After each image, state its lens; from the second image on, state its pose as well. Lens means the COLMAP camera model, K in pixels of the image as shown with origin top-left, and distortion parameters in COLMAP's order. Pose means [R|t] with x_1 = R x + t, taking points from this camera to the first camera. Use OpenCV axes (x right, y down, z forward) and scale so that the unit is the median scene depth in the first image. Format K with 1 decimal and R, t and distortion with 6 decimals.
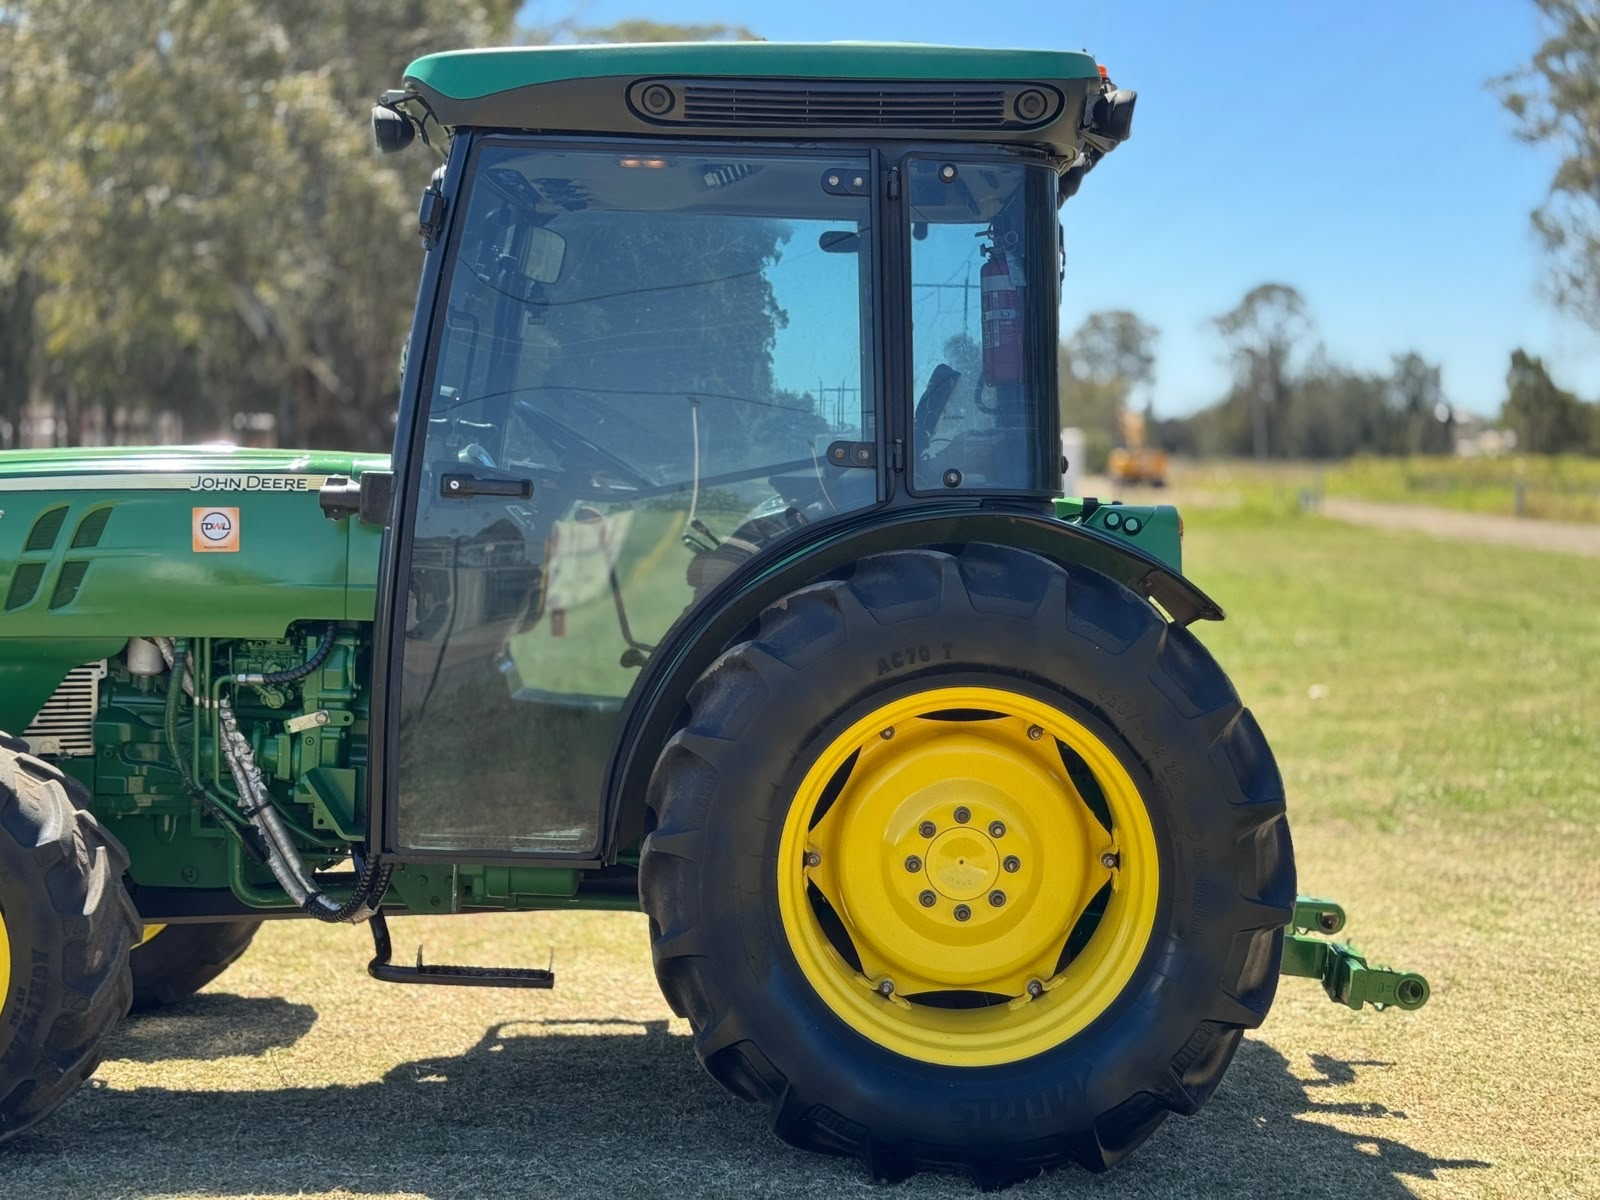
lens RADIAL K [[2250.7, 0, 836.6], [0, 2250.7, 596.1], [0, 0, 1]] dist [0.139316, -0.186207]
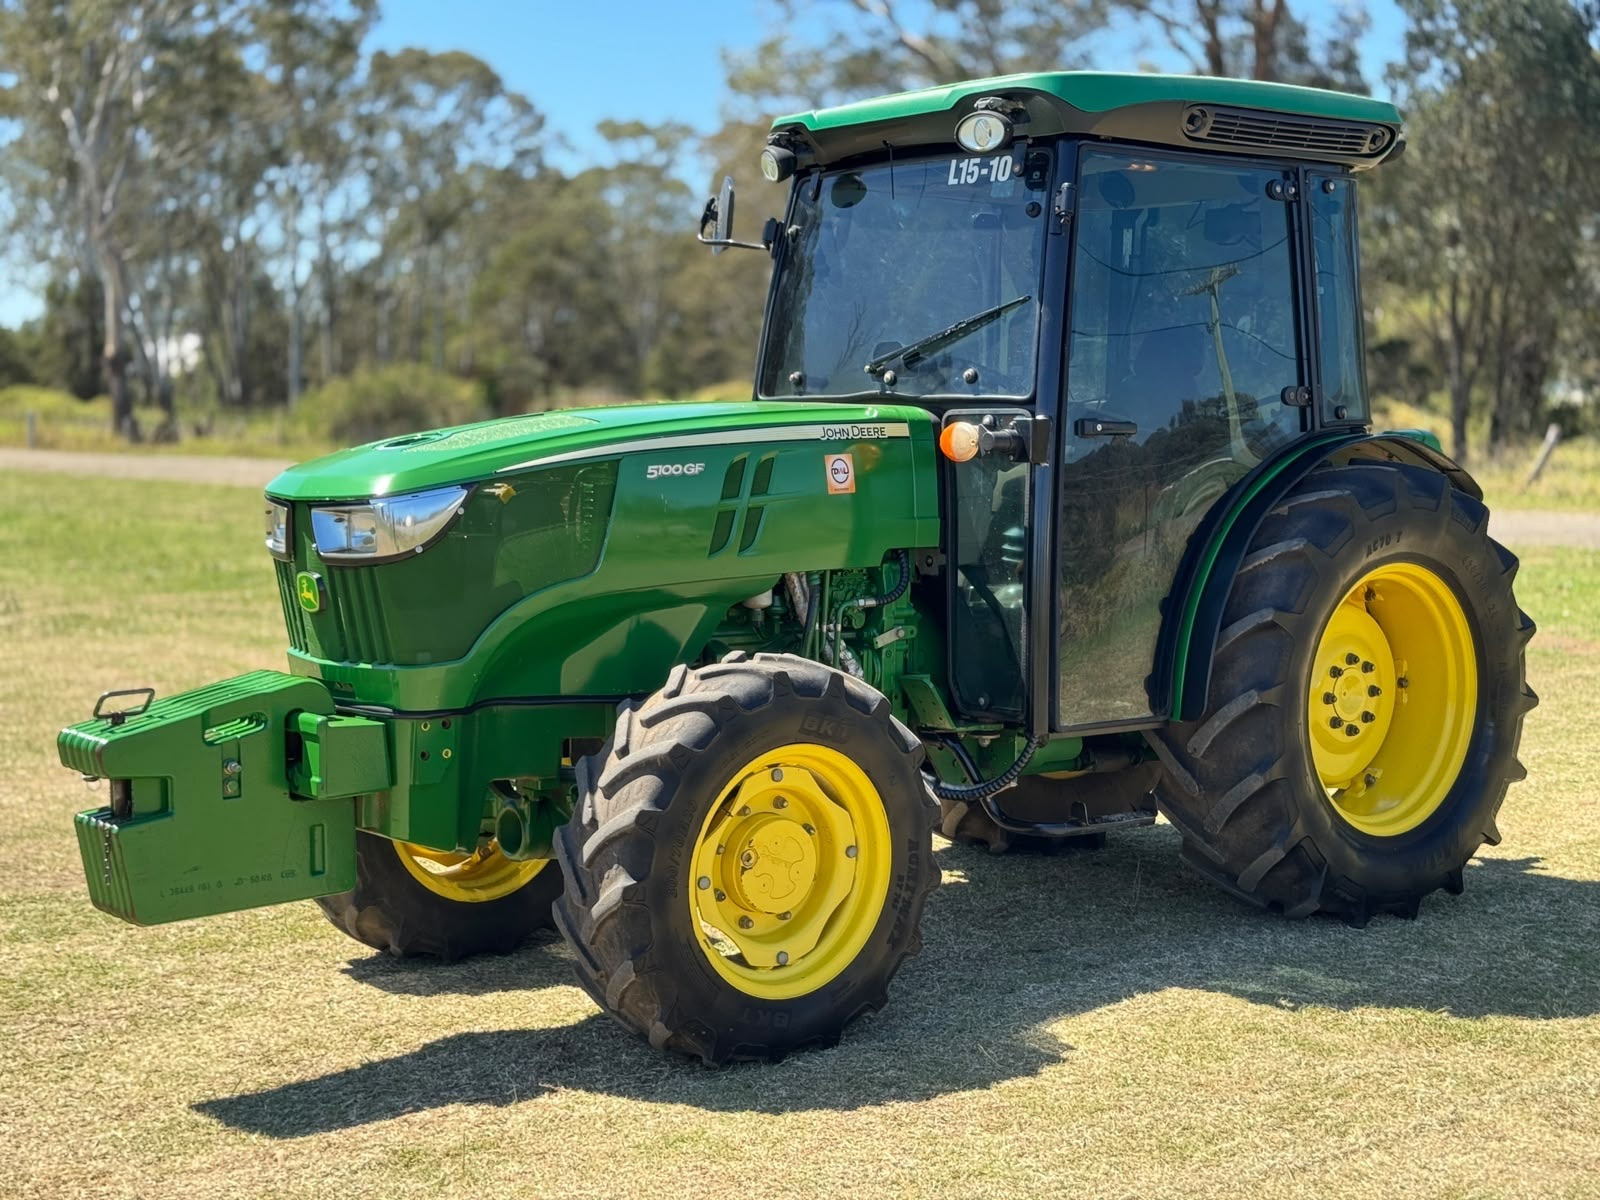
lens RADIAL K [[2243.9, 0, 800.0], [0, 2243.9, 600.0], [0, 0, 1]] dist [0.131344, -0.012603]
pose [[0.767616, -0.073223, 0.636714, -1.004933], [0.052465, 0.997297, 0.051439, -0.025157], [-0.638759, -0.006080, 0.769382, 0.148498]]
